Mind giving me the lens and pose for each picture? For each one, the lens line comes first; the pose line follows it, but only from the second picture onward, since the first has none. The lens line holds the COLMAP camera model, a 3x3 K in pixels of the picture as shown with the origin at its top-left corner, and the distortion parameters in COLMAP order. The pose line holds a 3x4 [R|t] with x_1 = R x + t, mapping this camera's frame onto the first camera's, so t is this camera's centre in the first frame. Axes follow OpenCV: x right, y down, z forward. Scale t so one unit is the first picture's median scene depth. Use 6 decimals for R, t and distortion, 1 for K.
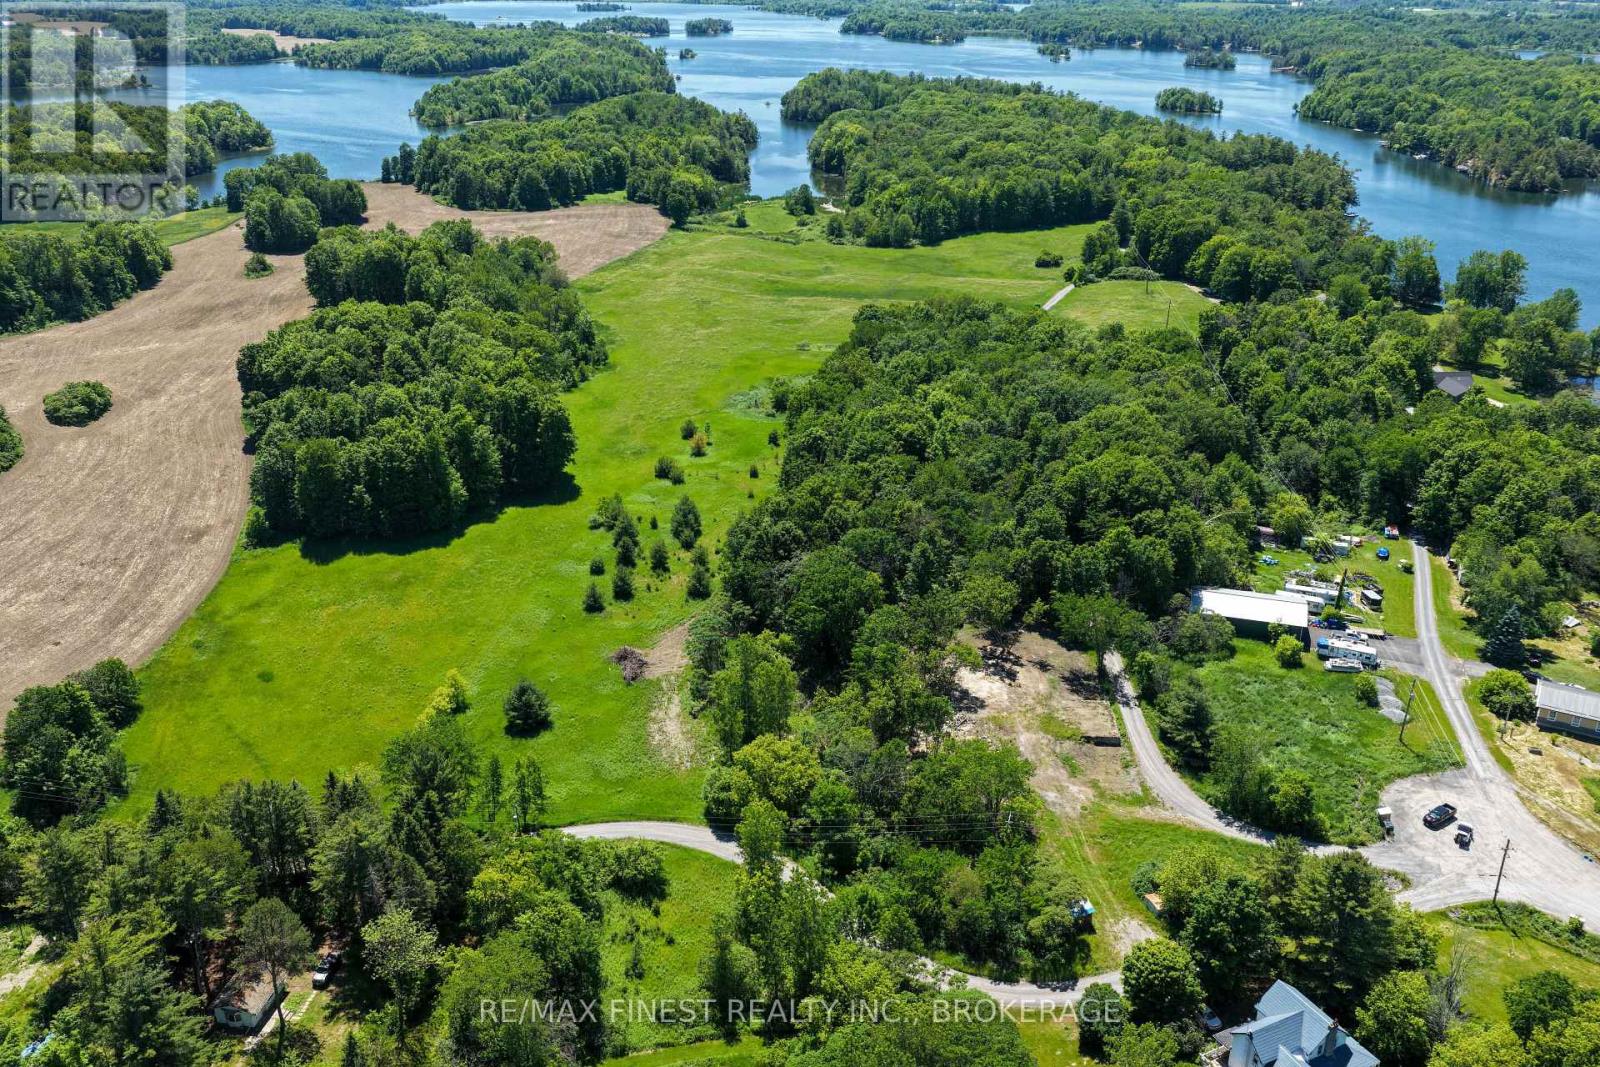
lens RADIAL K [[1323.1, 0, 799.5], [0, 1323.1, 532.6], [0, 0, 1]] dist [-0.013850, 0.040260]
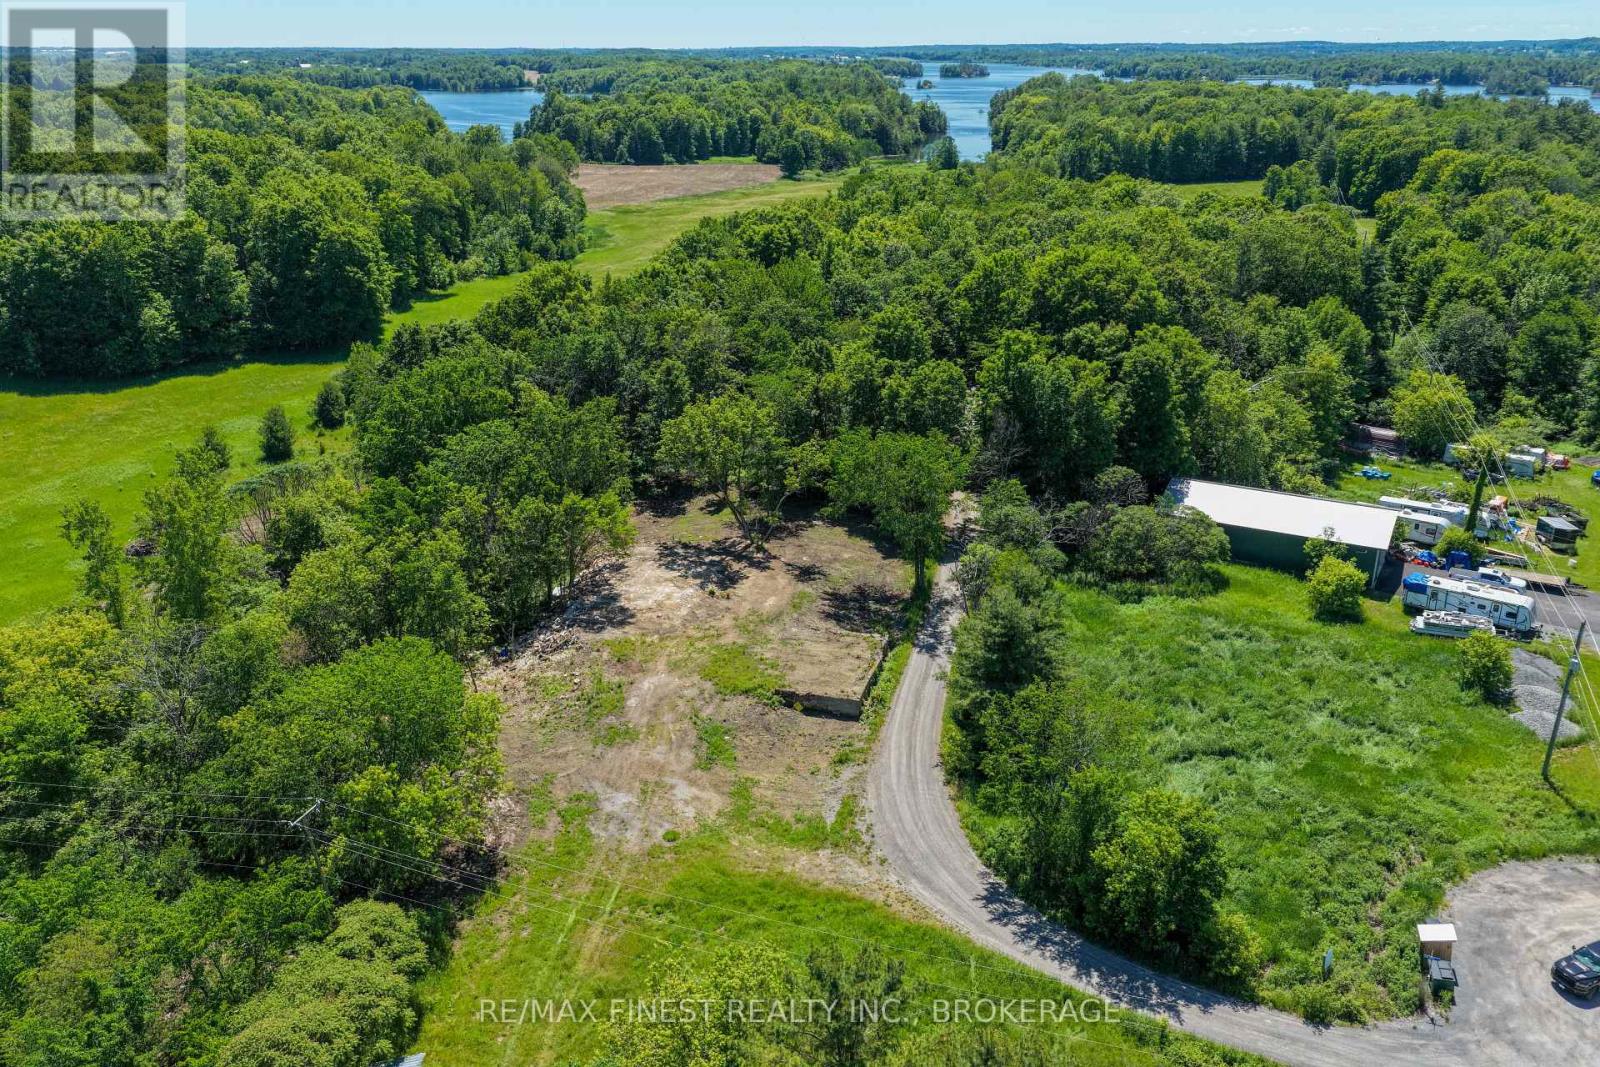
lens RADIAL K [[1323.1, 0, 799.1], [0, 1323.1, 536.0], [0, 0, 1]] dist [-0.013850, 0.040260]
pose [[0.978402, 0.067893, -0.195243, 0.224470], [-0.078043, 0.995945, -0.044761, 0.088401], [0.191412, 0.059031, 0.979733, 0.404526]]
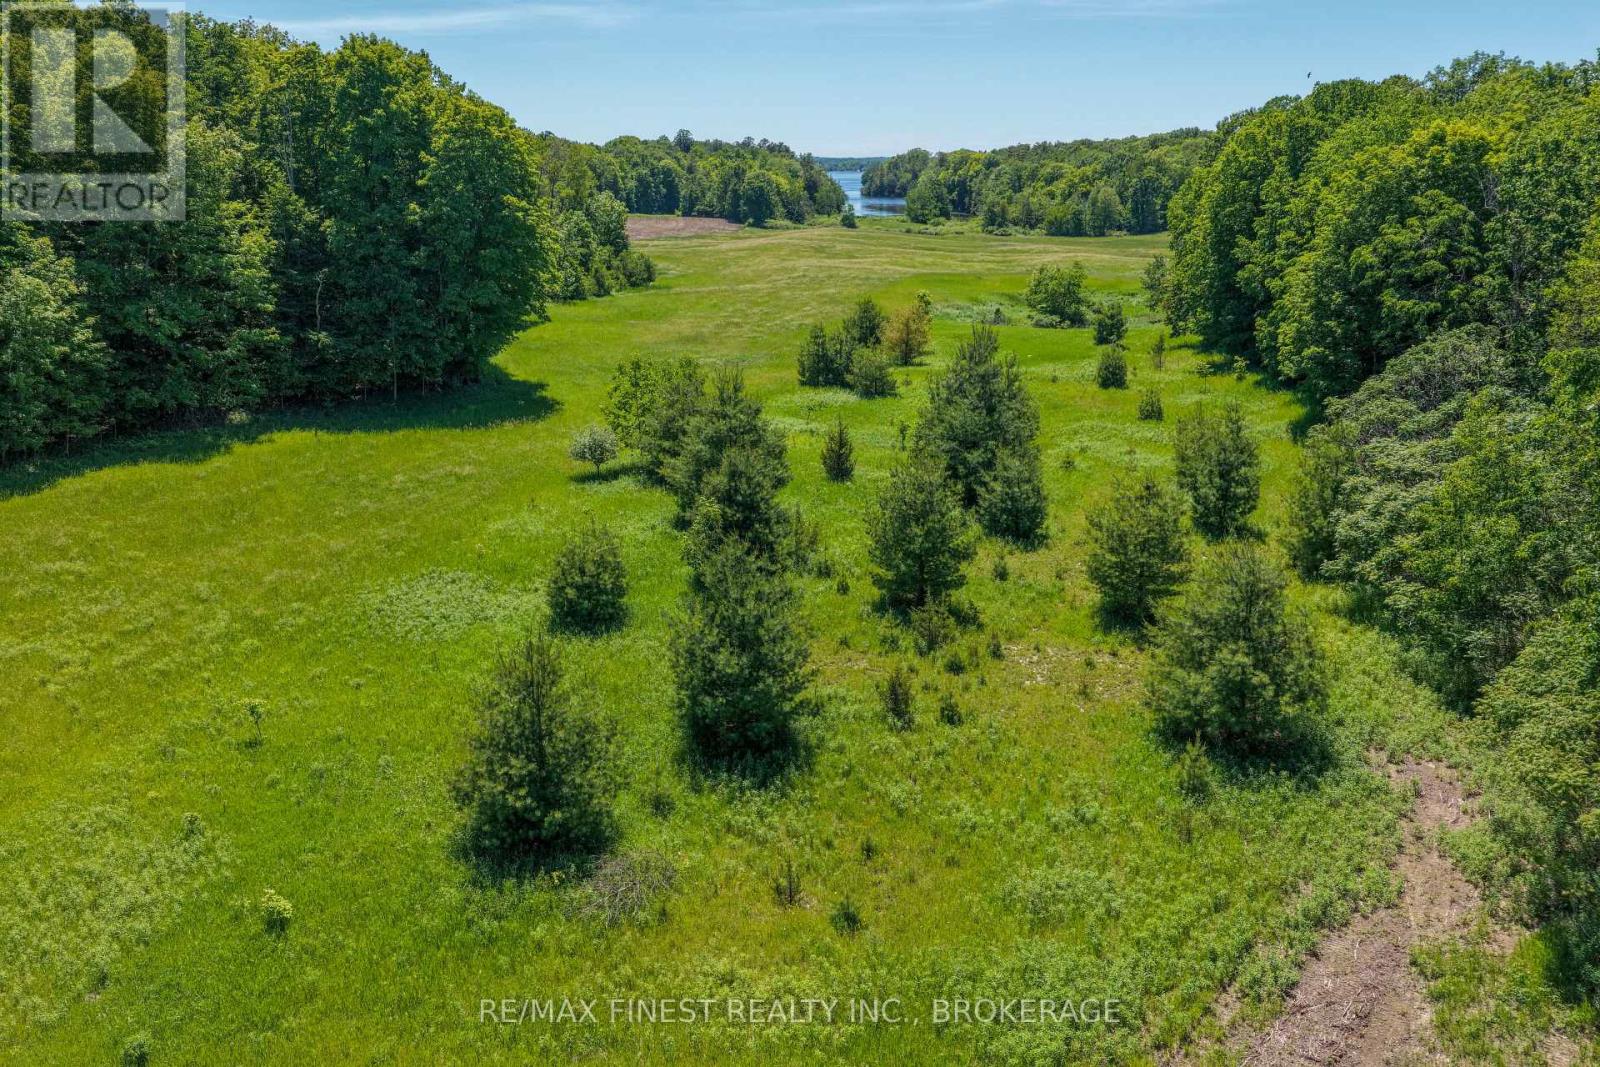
lens RADIAL K [[1323.1, 0, 794.1], [0, 1323.1, 534.6], [0, 0, 1]] dist [-0.013850, 0.040260]
pose [[0.999483, 0.009549, -0.030698, -0.115748], [-0.013566, 0.990964, -0.133437, 0.040988], [0.029146, 0.133784, 0.990582, 0.796840]]
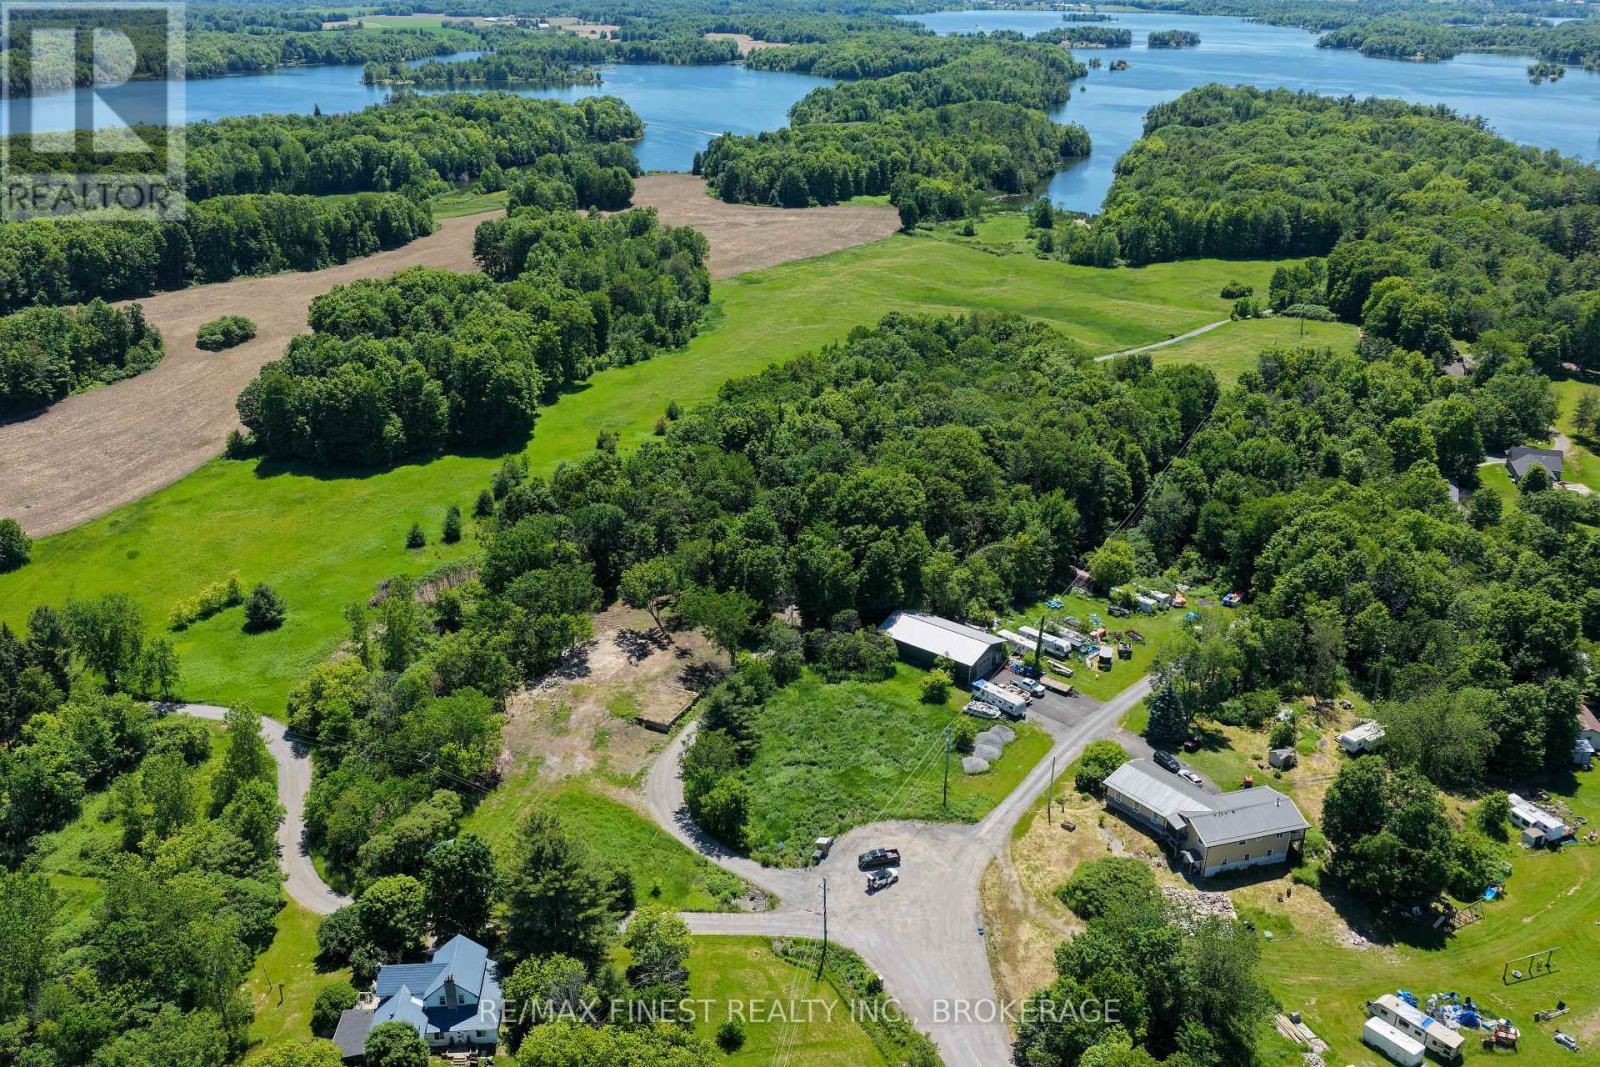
lens RADIAL K [[1323.1, 0, 800.5], [0, 1323.1, 537.1], [0, 0, 1]] dist [-0.013850, 0.040260]
pose [[0.930742, 0.144224, -0.336033, 0.484558], [-0.145407, 0.989132, 0.021785, -0.019710], [0.335523, 0.028585, 0.941598, 0.047106]]
